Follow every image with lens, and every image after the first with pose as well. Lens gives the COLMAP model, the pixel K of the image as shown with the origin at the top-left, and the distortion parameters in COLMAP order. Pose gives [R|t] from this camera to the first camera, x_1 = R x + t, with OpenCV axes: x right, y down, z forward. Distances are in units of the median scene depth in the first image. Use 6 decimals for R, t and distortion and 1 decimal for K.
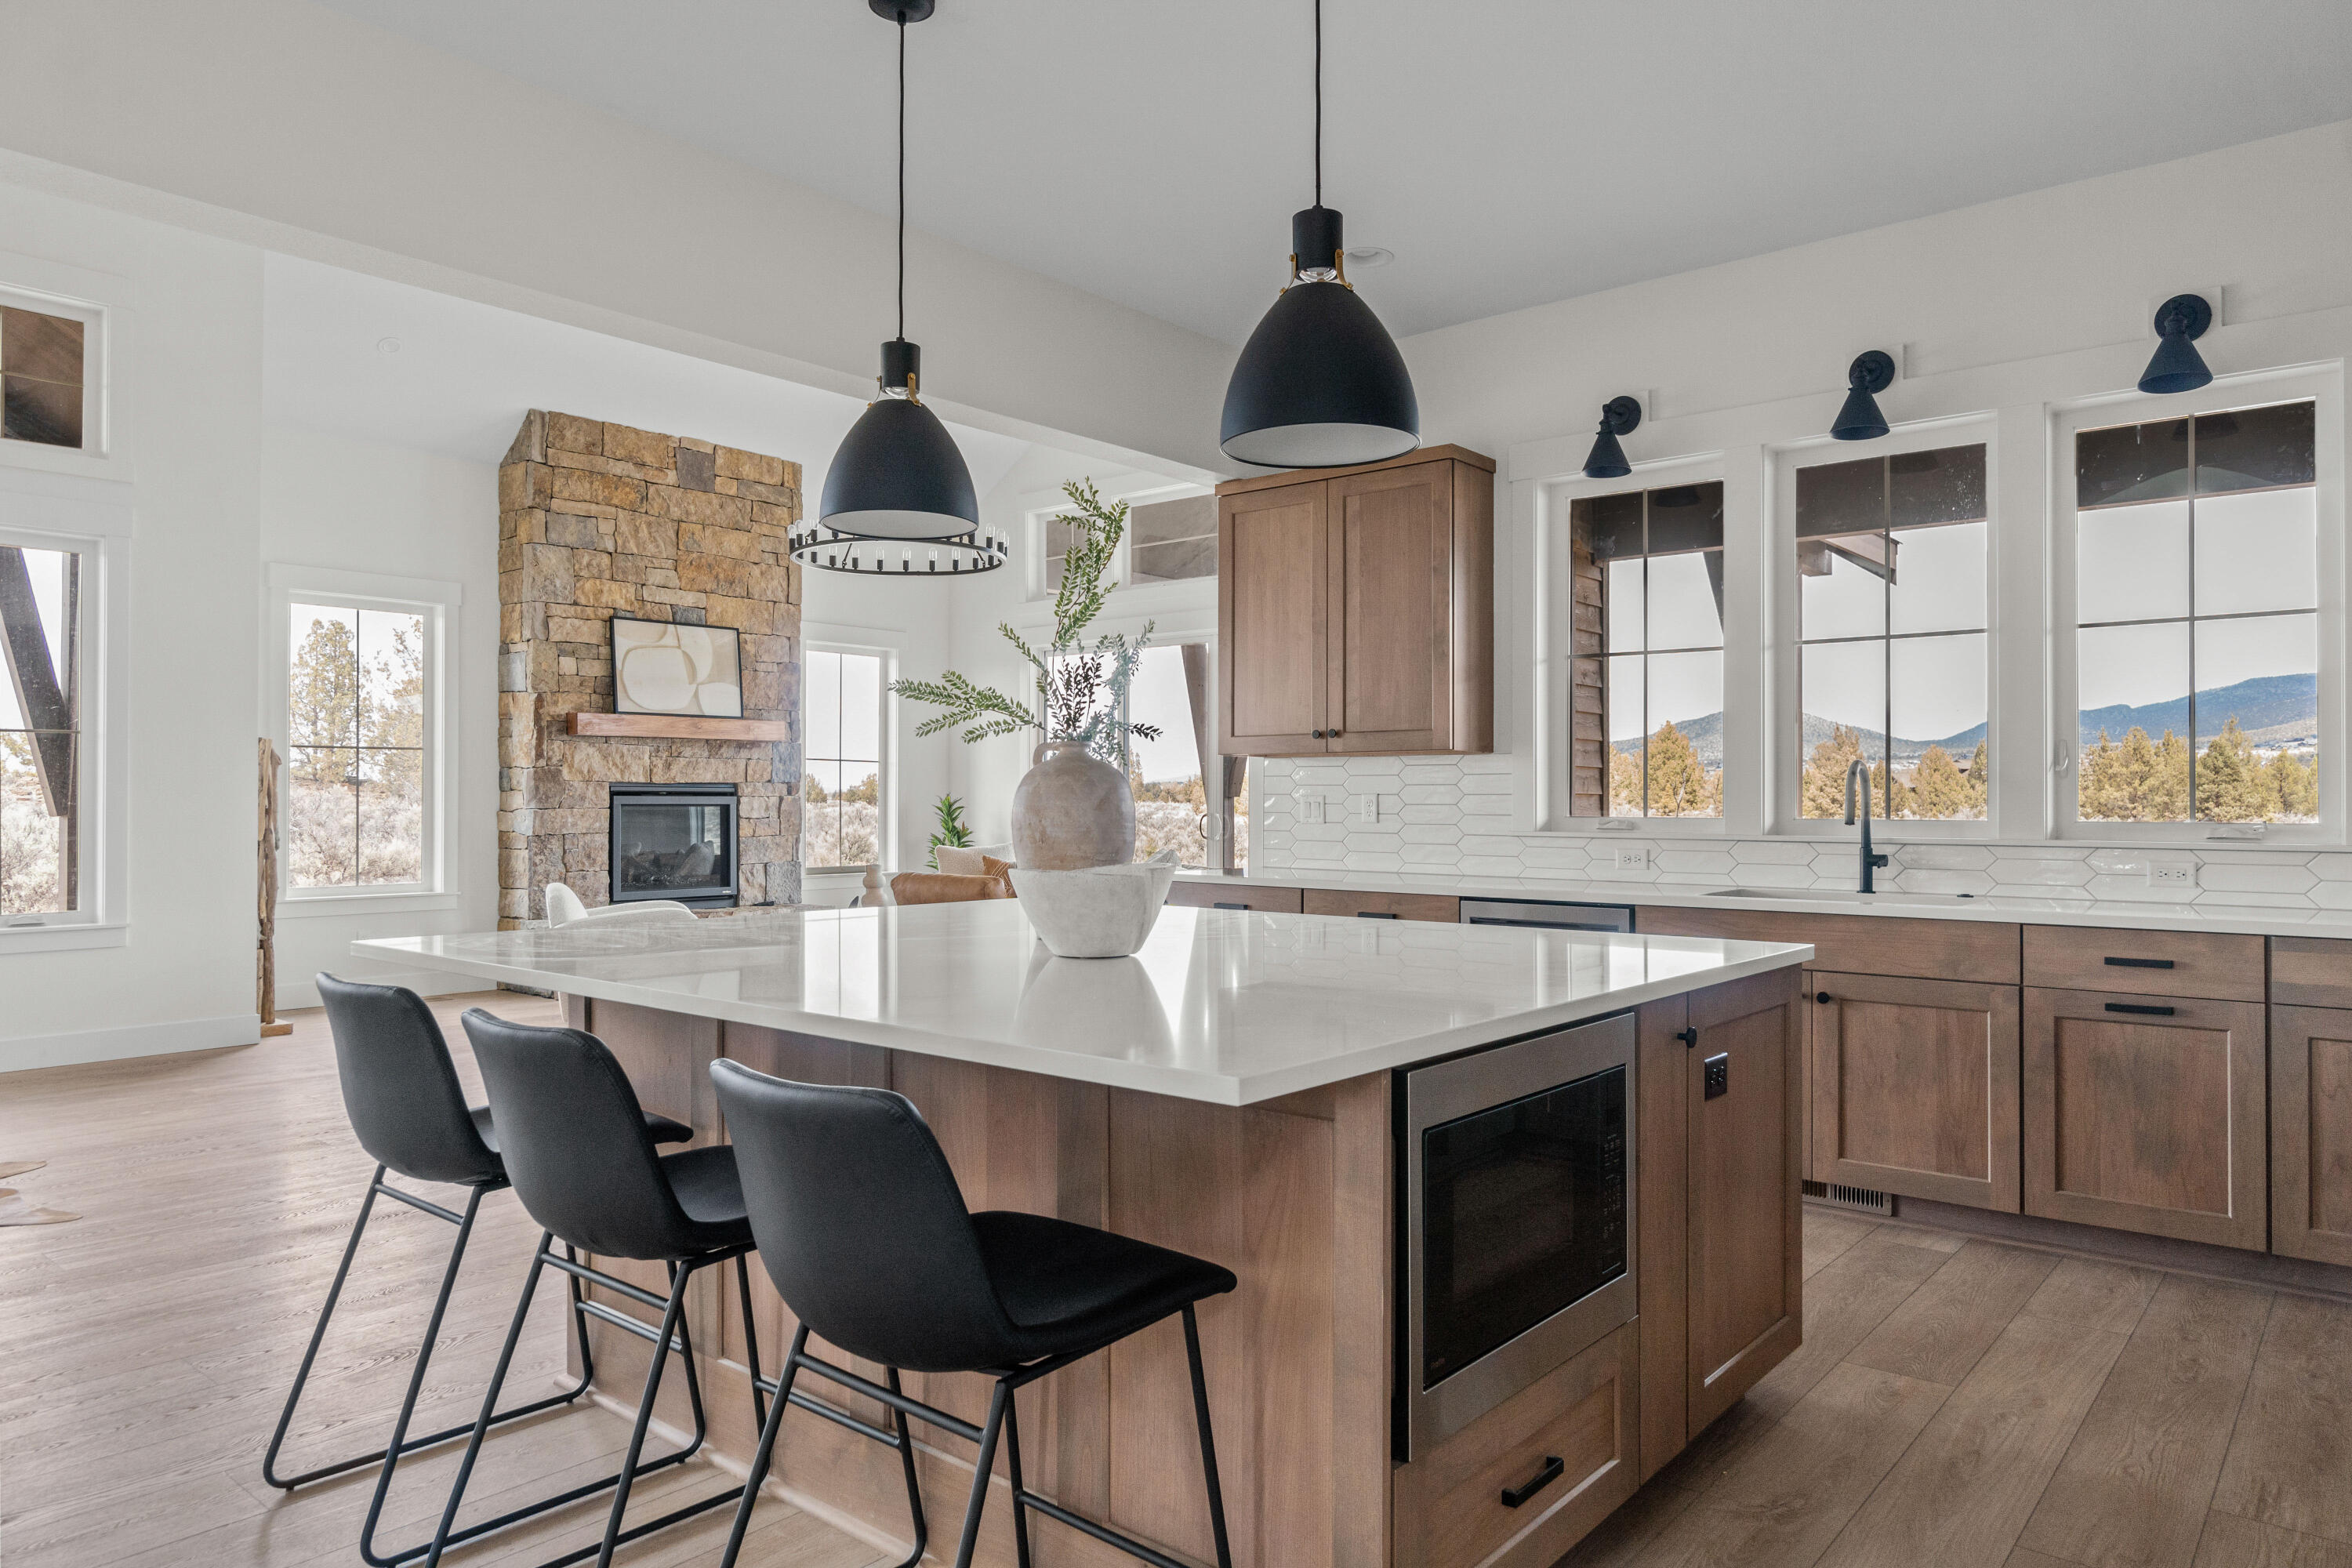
lens RADIAL K [[1480.8, 0, 1175.7], [0, 1480.8, 781.7], [0, 0, 1]] dist [-0.004611, 0.005773]
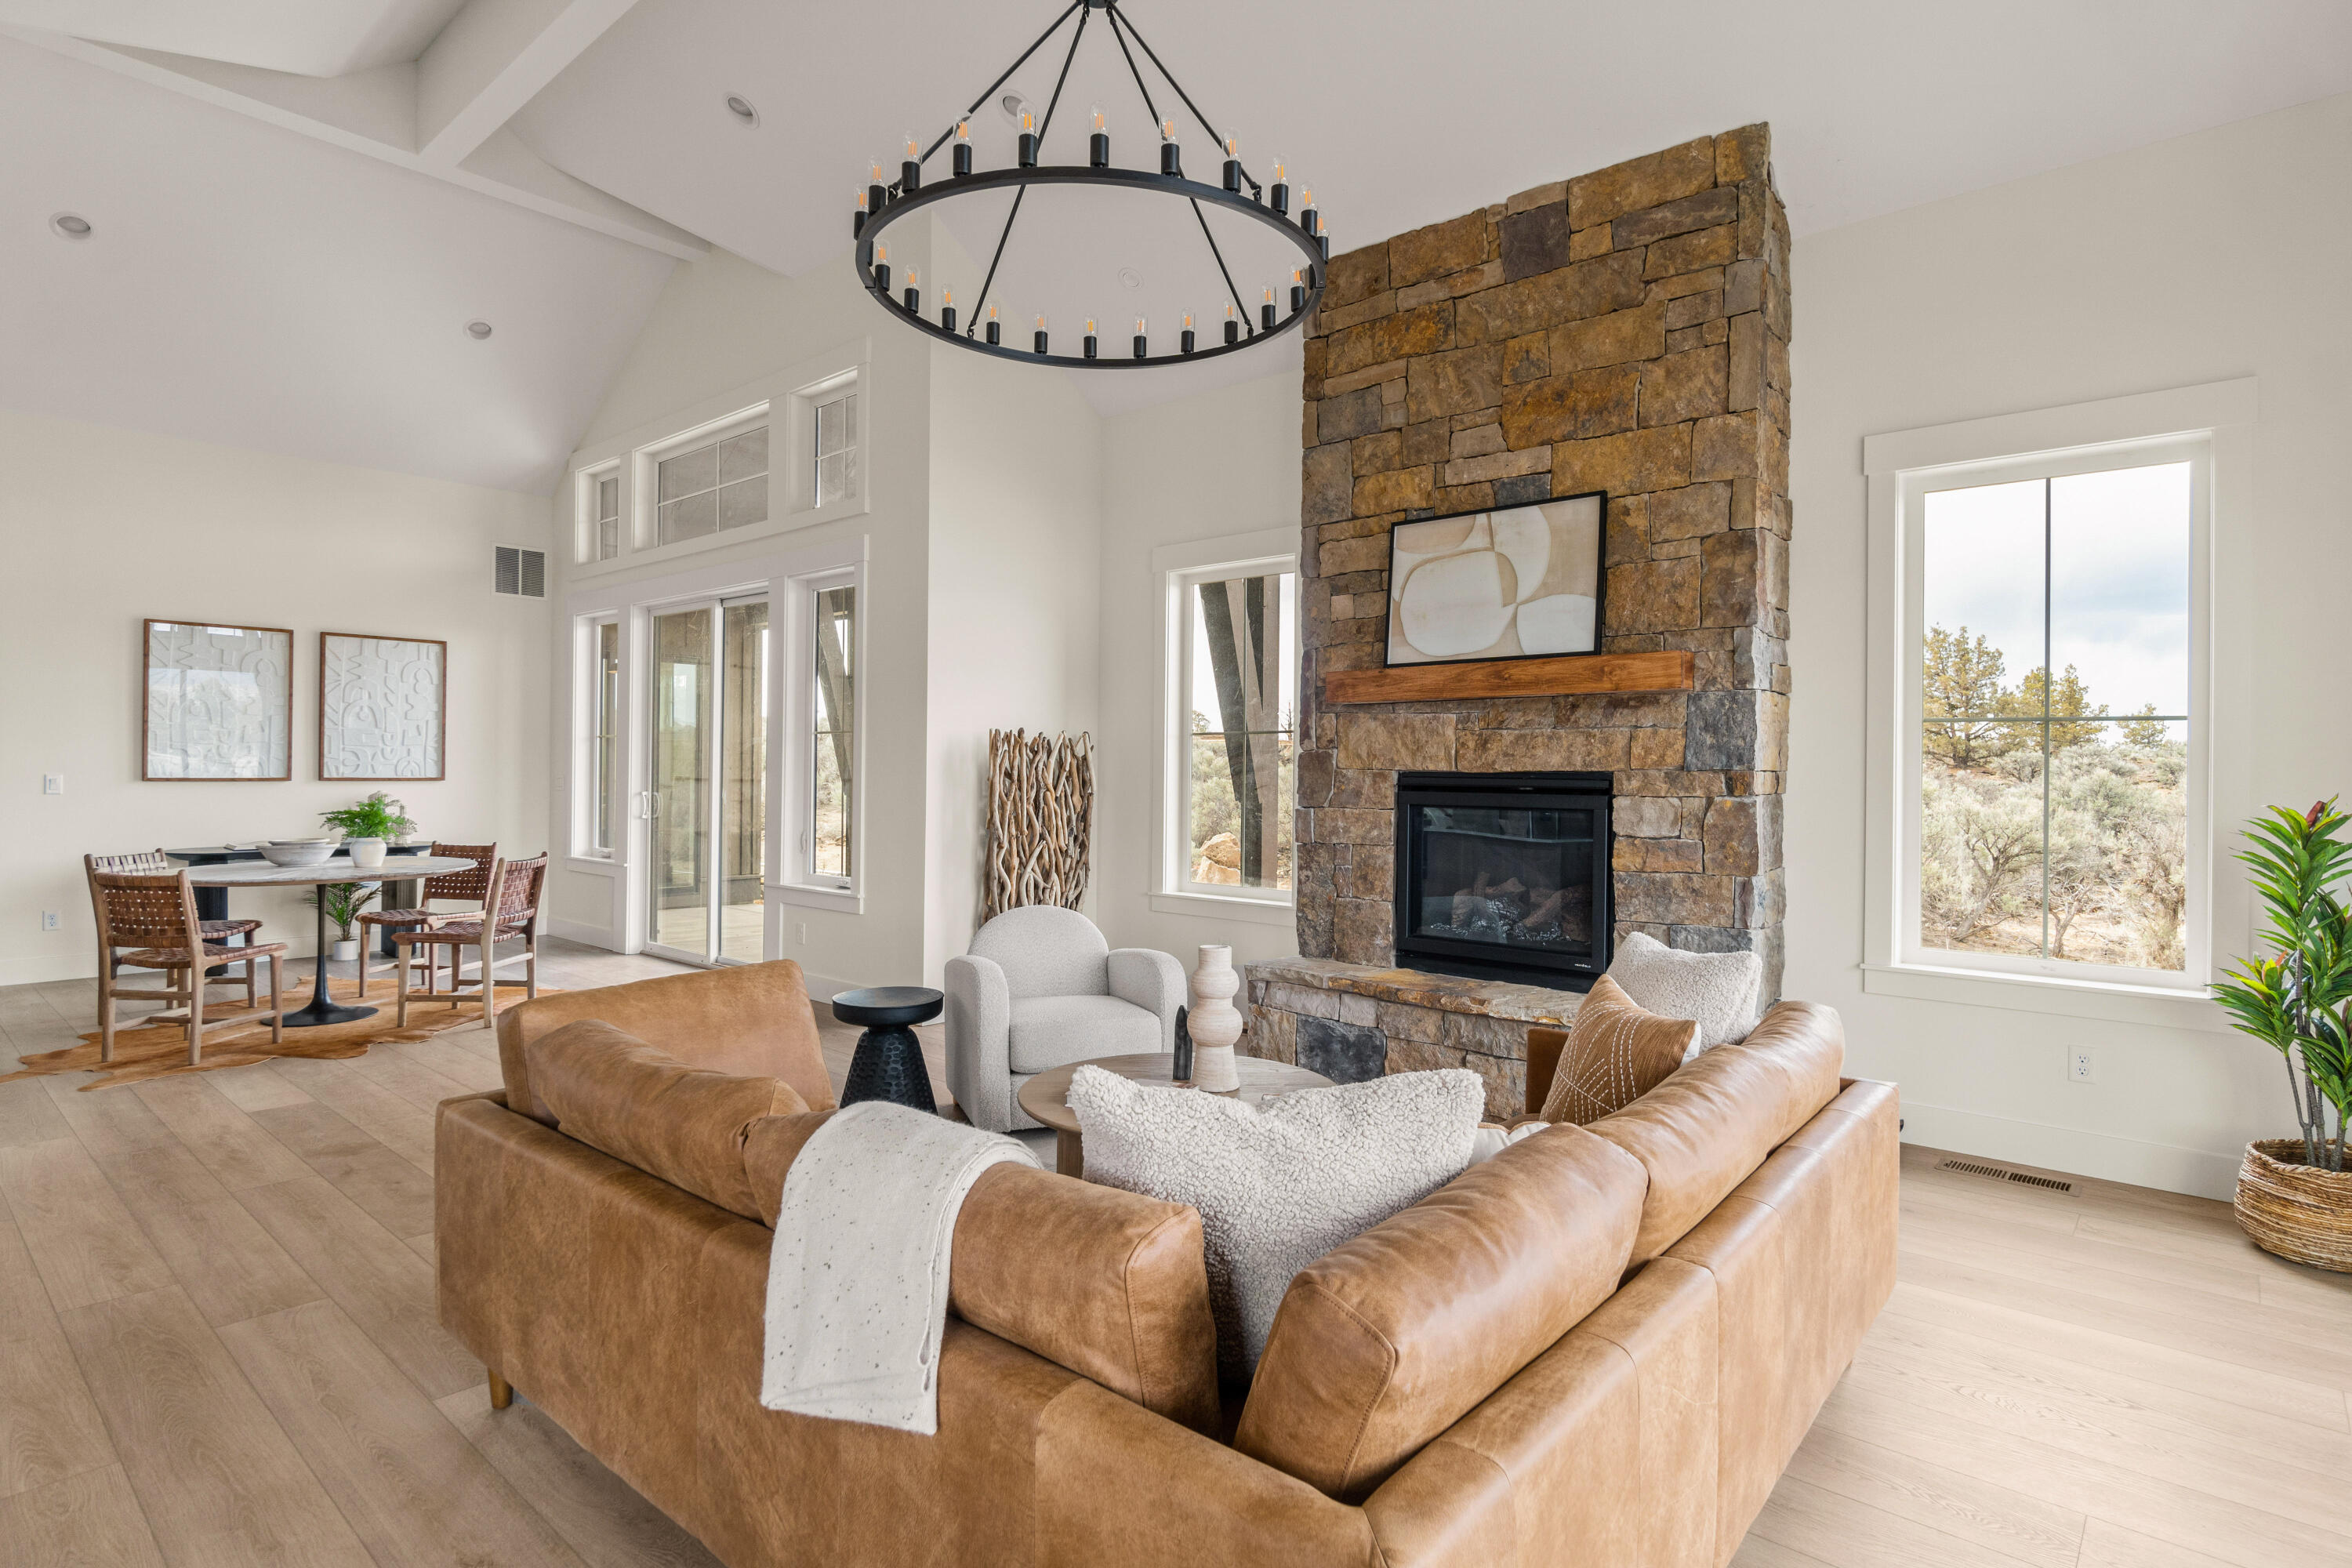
lens RADIAL K [[1201.6, 0, 1194.9], [0, 1201.6, 778.8], [0, 0, 1]] dist [-0.004213, 0.001132]
pose [[-0.003547, 0.001140, -0.999993, 0.158852], [0.000217, 0.999999, 0.001139, 0.003197], [0.999994, -0.000213, -0.003547, 0.886962]]
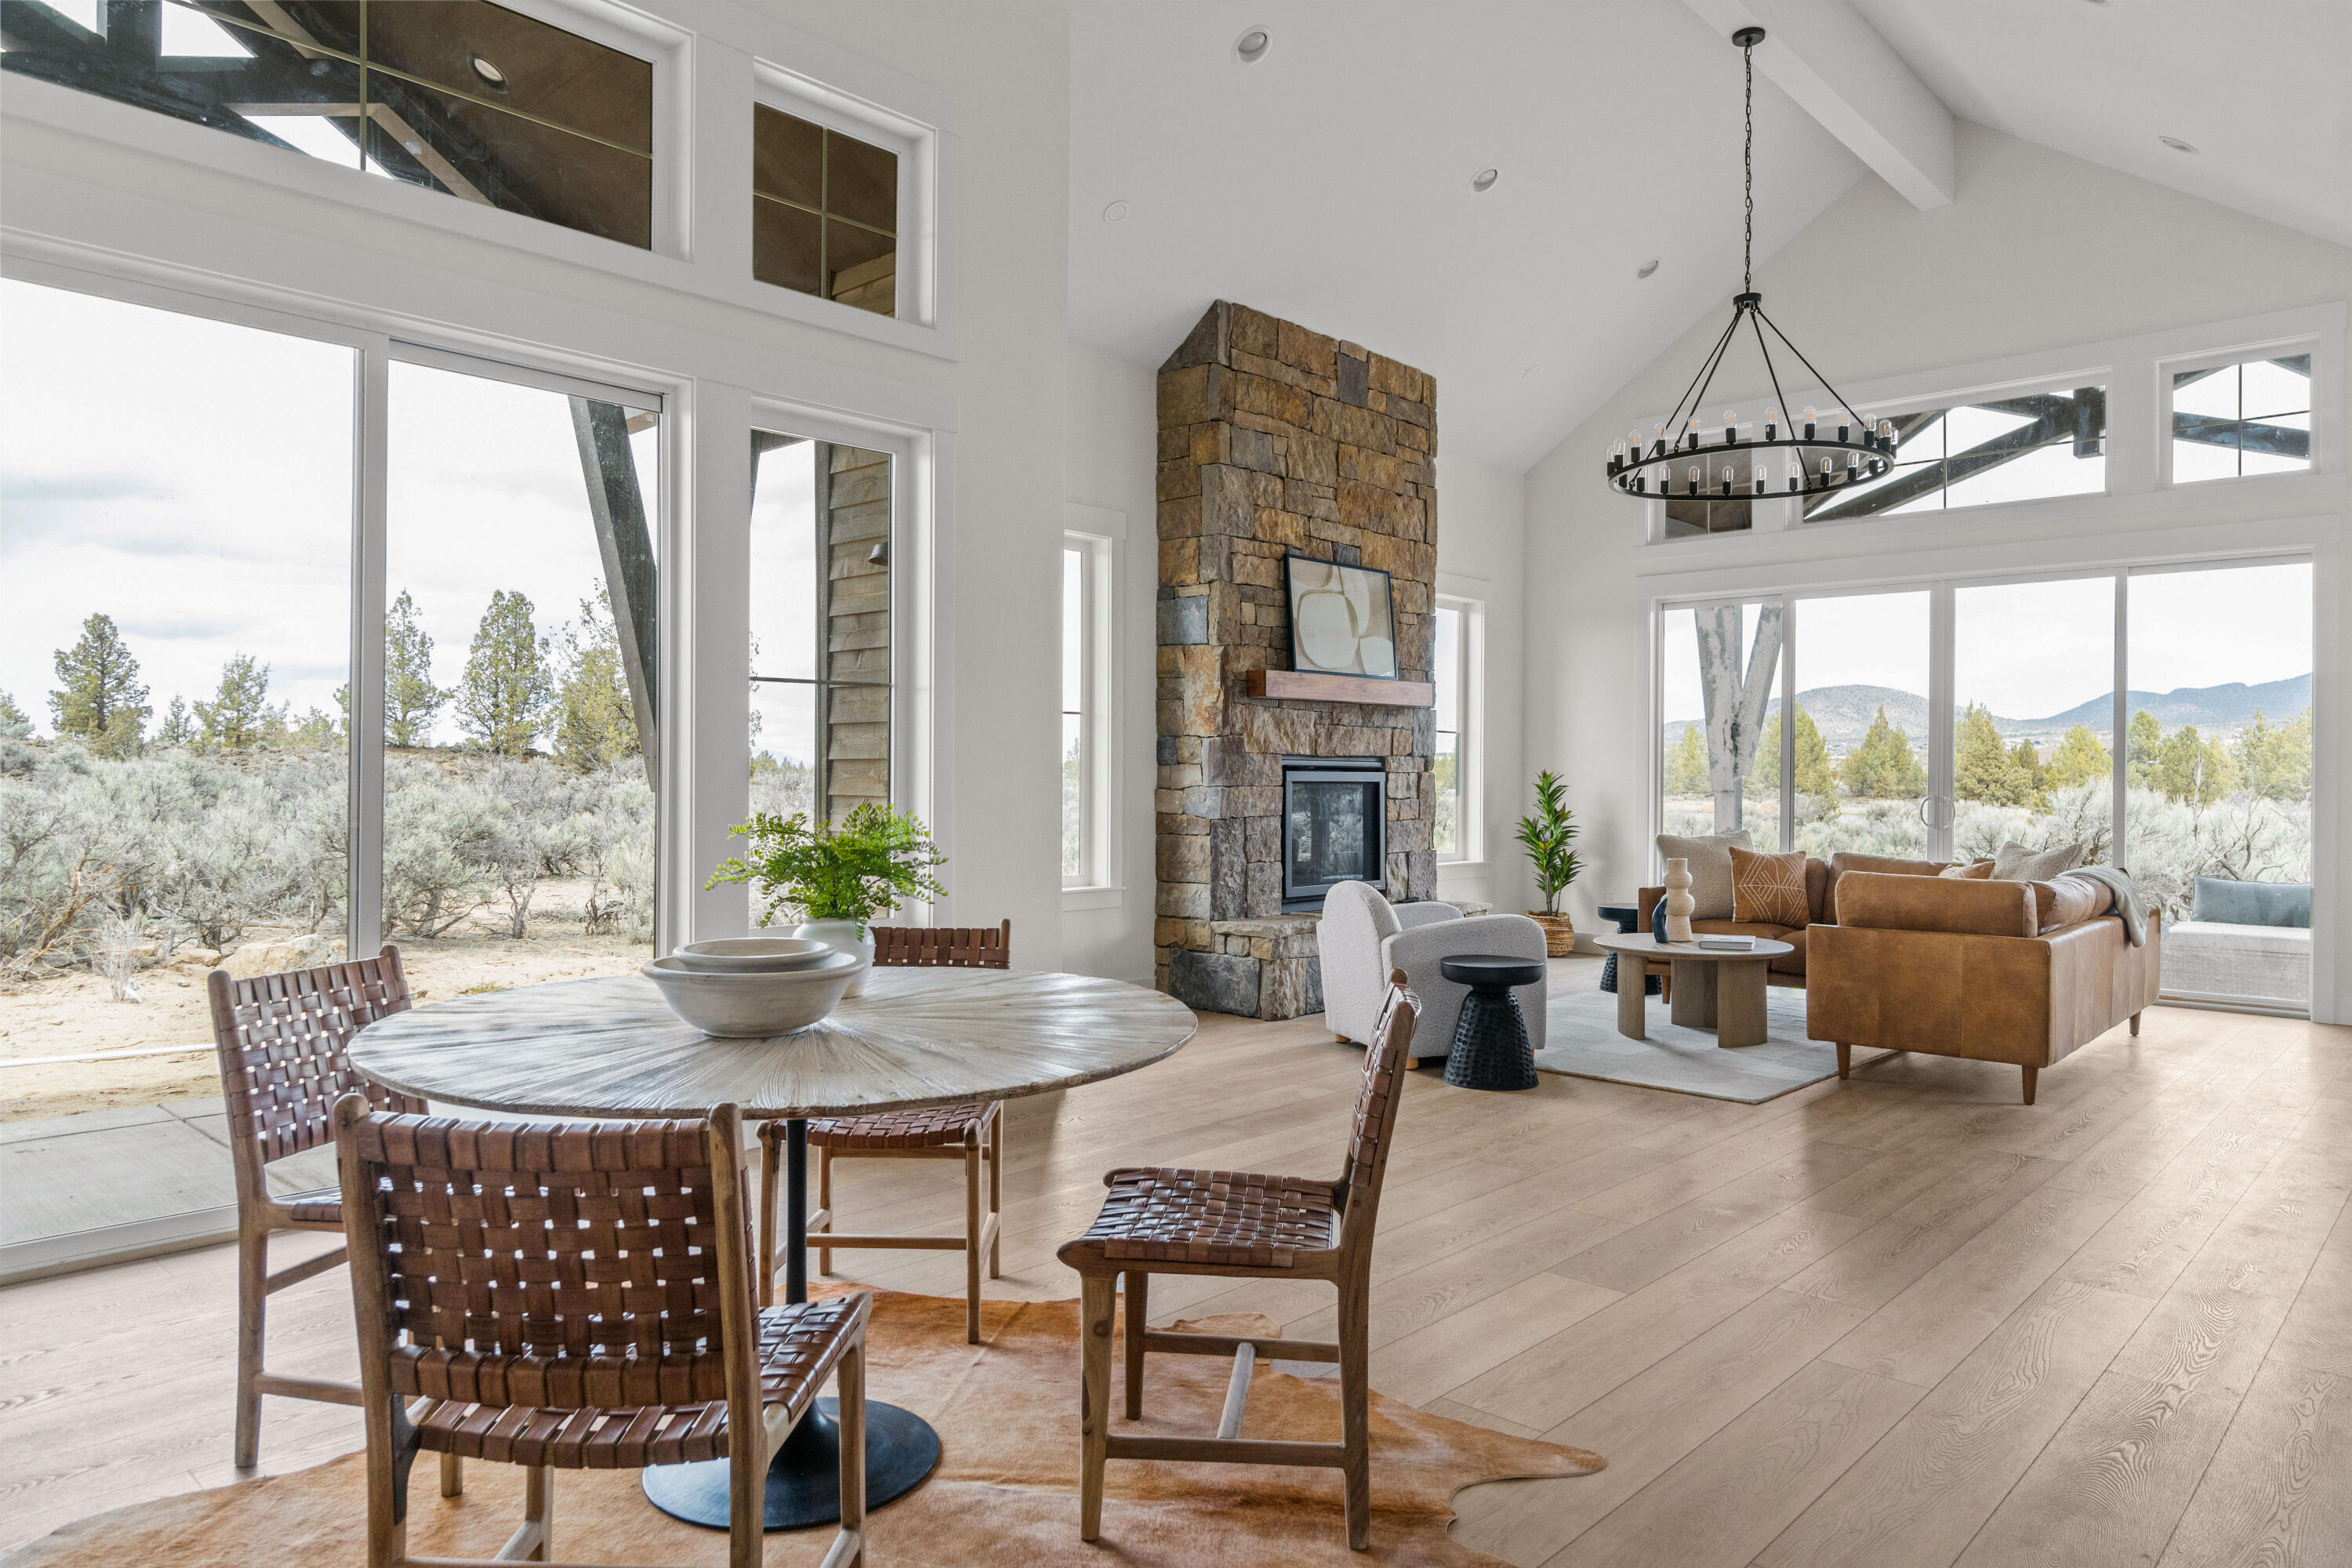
lens RADIAL K [[1480.8, 0, 1191.2], [0, 1480.8, 767.2], [0, 0, 1]] dist [-0.004611, 0.005773]
pose [[0.999027, 0.004717, -0.043855, -0.386540], [-0.004455, 0.999972, 0.006057, 0.002429], [0.043882, -0.005856, 0.999020, 0.165291]]
